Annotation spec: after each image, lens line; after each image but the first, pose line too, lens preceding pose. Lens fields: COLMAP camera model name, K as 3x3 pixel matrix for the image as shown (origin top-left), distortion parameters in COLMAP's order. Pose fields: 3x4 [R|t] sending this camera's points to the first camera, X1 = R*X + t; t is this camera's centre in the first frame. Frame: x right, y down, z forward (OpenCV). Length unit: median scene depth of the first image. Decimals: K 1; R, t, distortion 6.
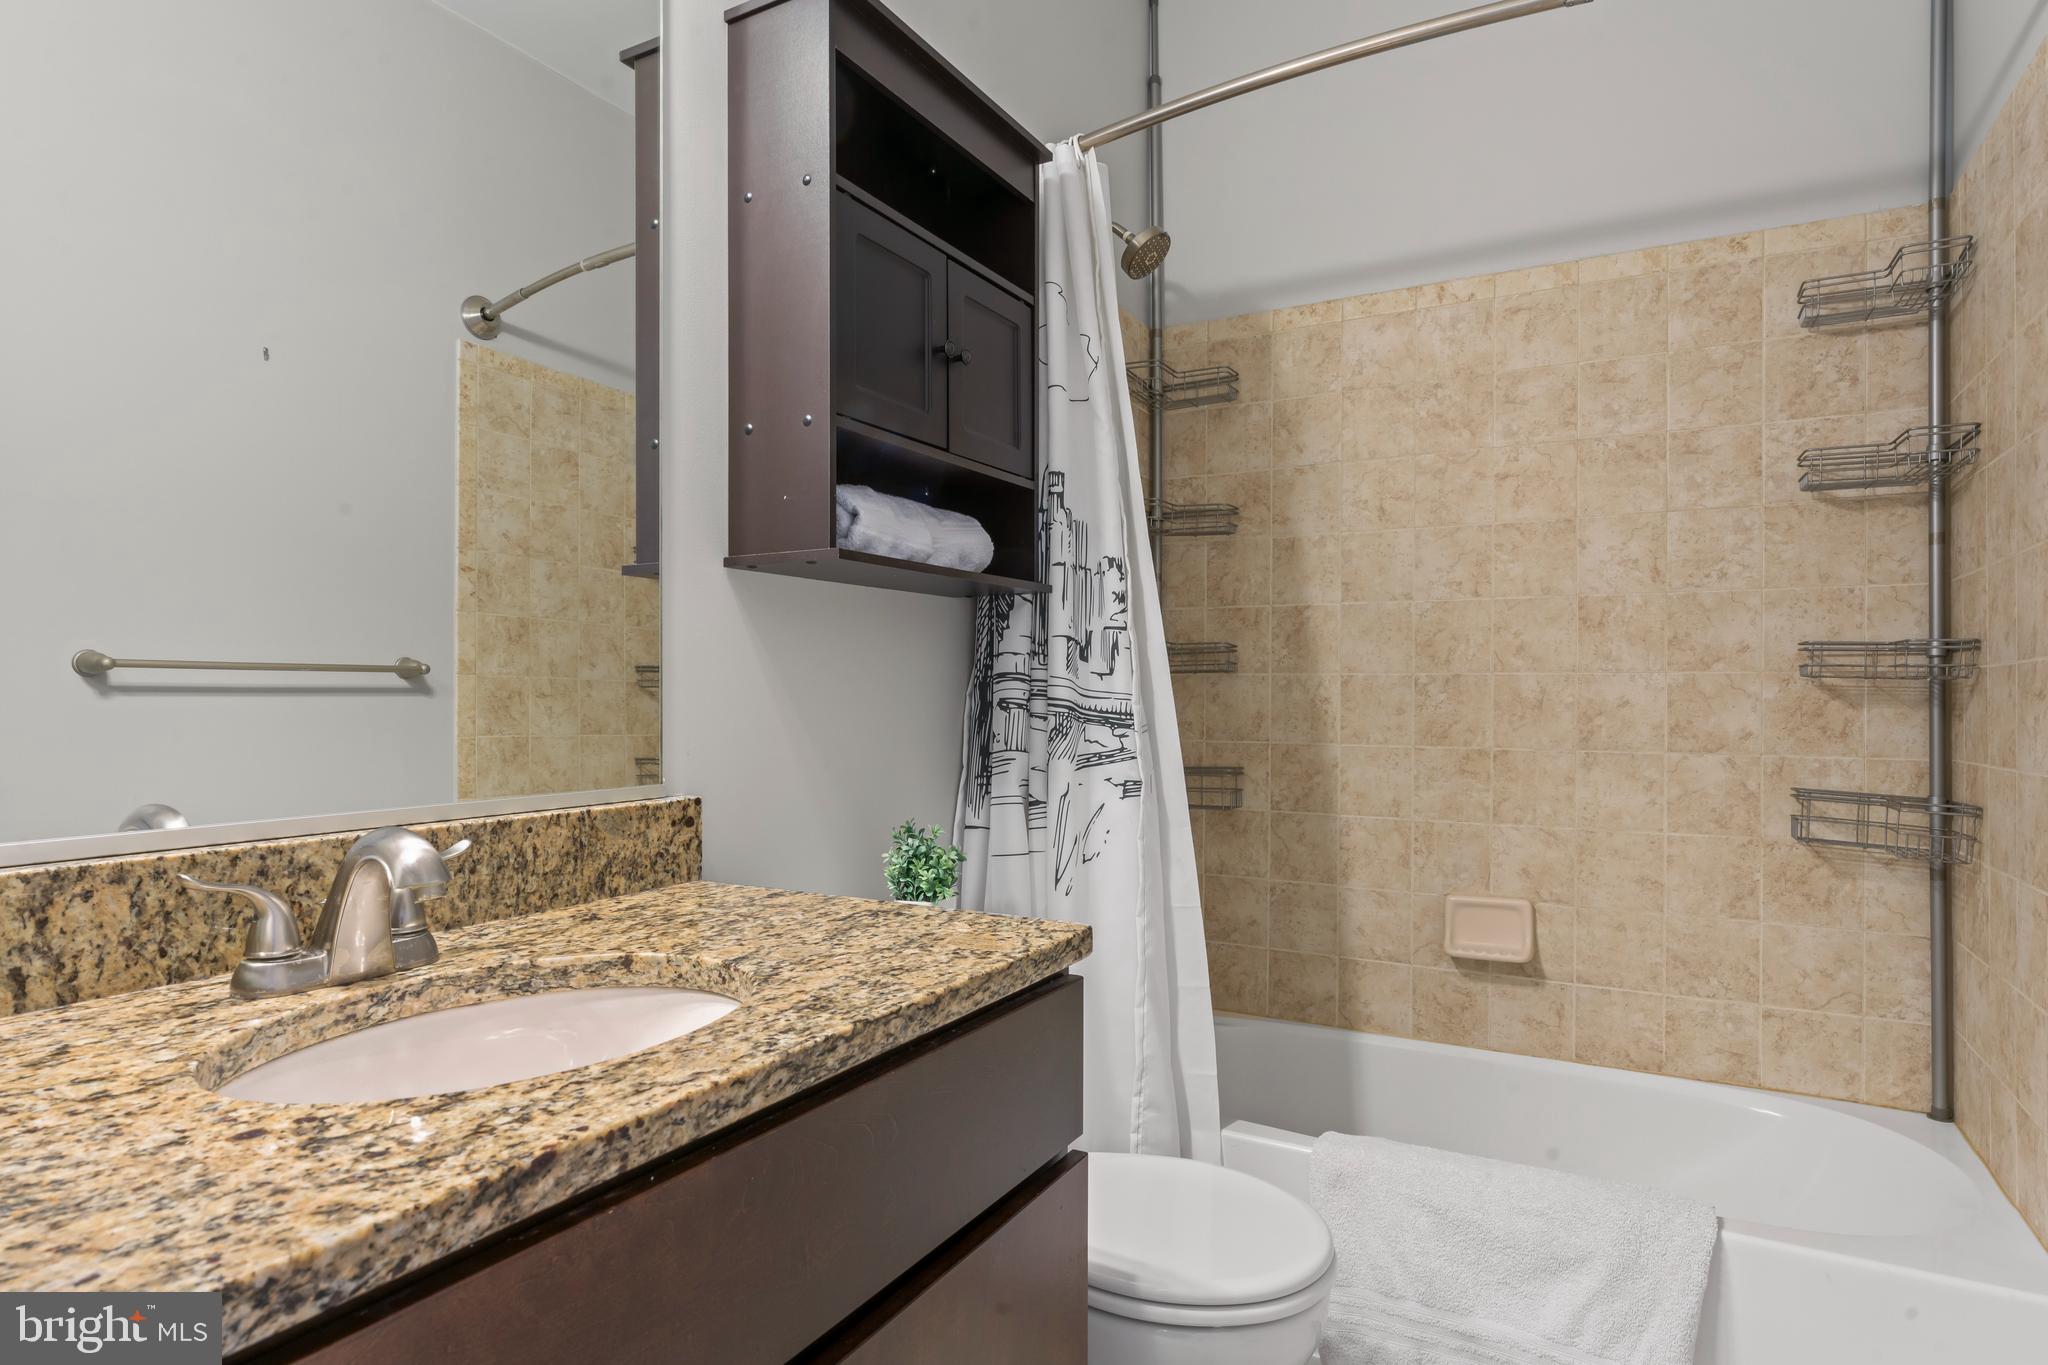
lens RADIAL K [[1137.9, 0, 1025.6], [0, 1137.9, 687.0], [0, 0, 1]] dist [-0.003278, 0.002809]
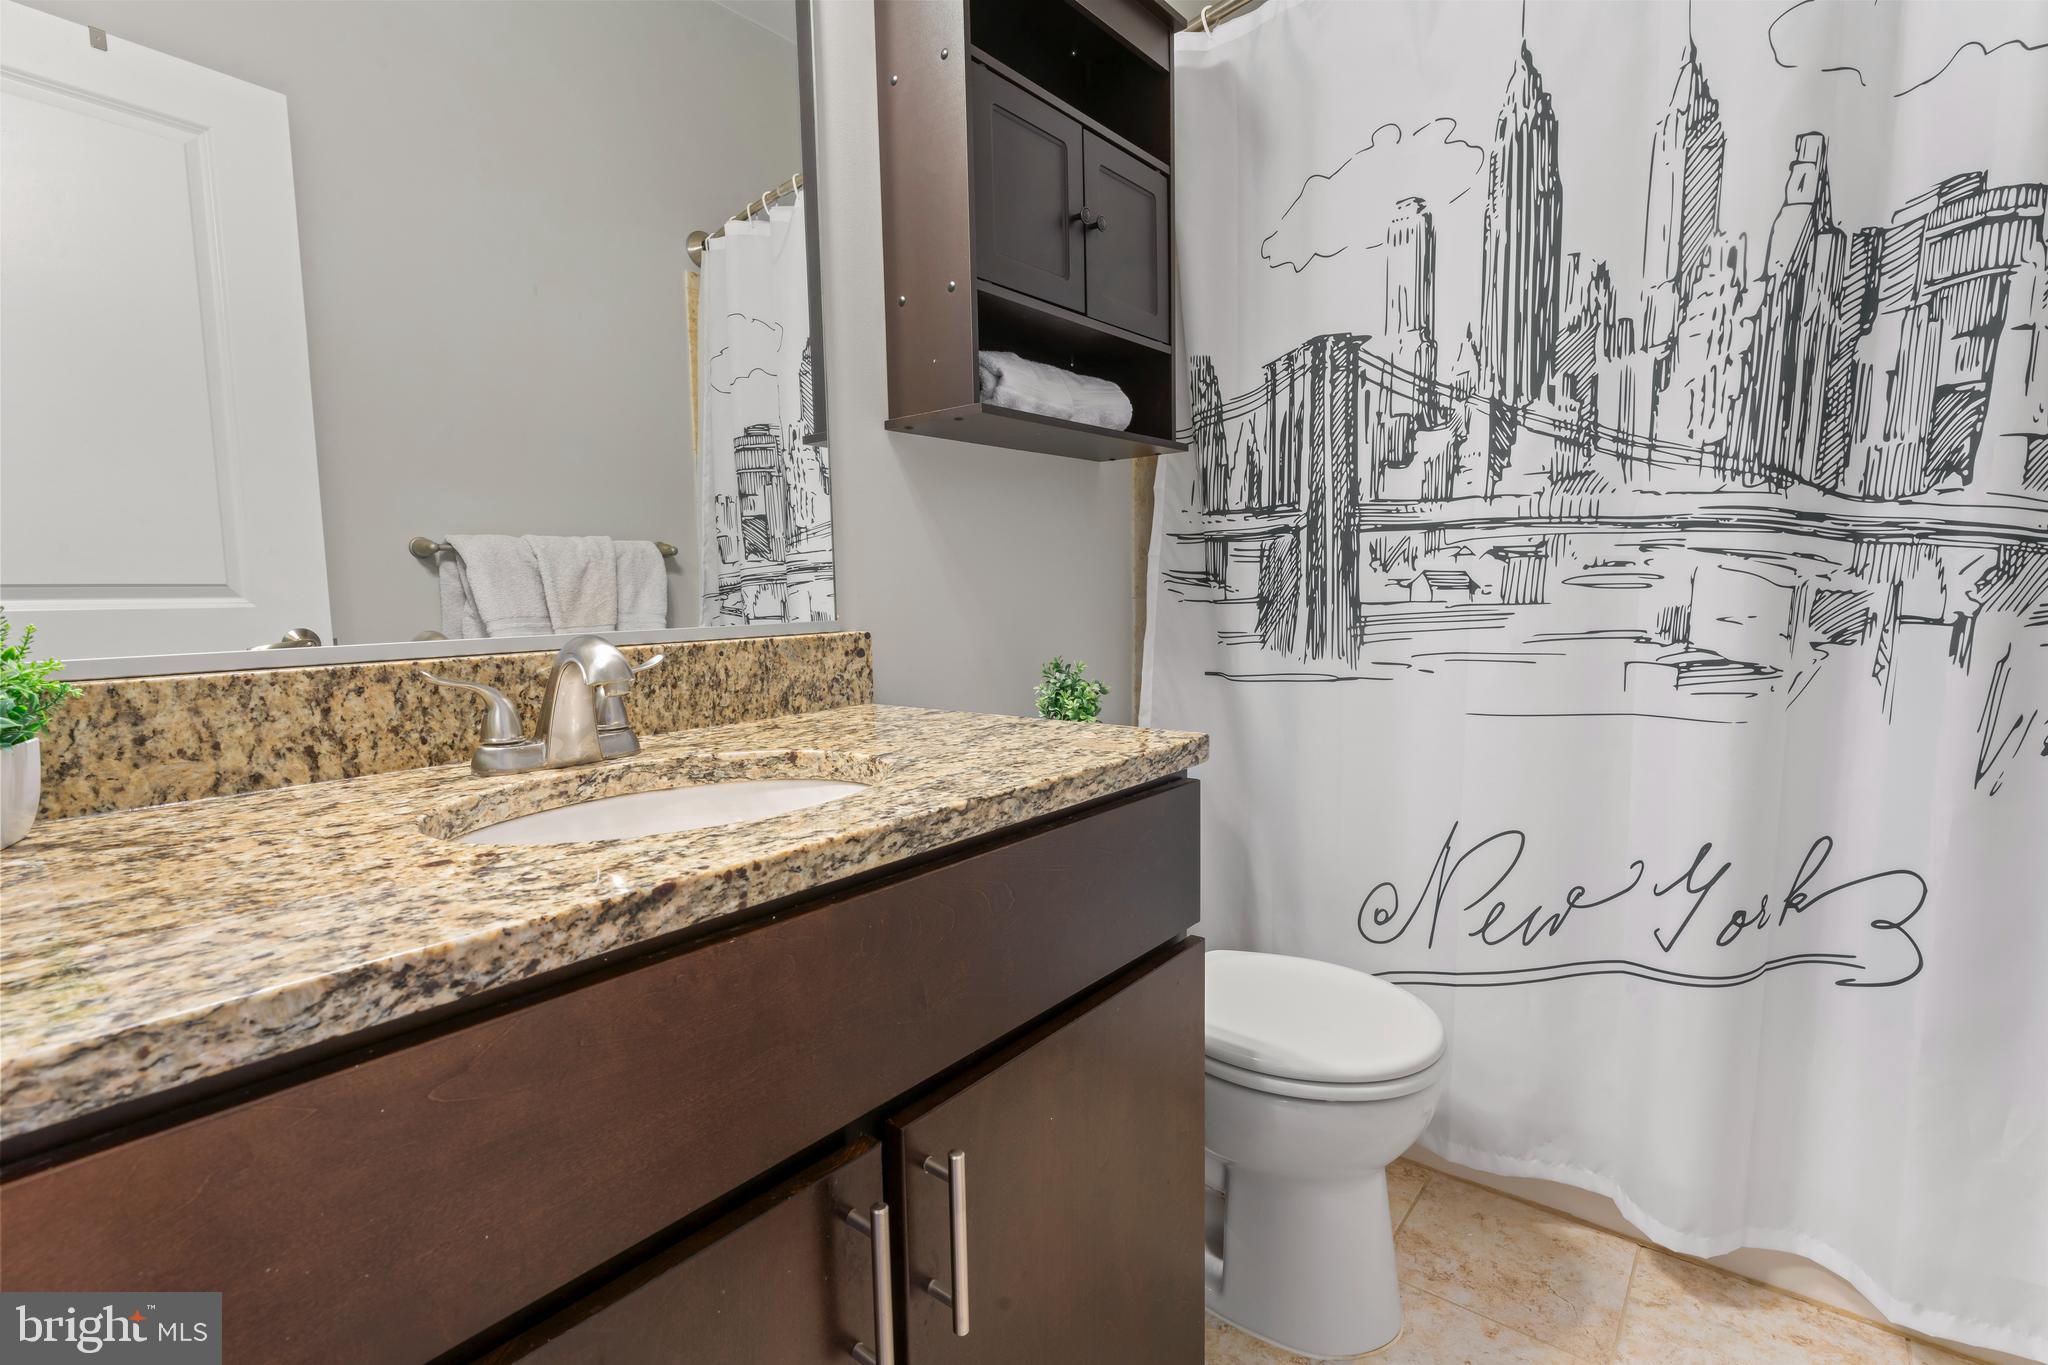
lens RADIAL K [[966.8, 0, 1021.6], [0, 966.8, 680.8], [0, 0, 1]] dist [0.002531, -0.000521]
pose [[0.984057, -0.005733, -0.177762, 0.053292], [0.023200, 0.995078, 0.096337, 0.077688], [0.176335, -0.098925, 0.979347, 0.093267]]
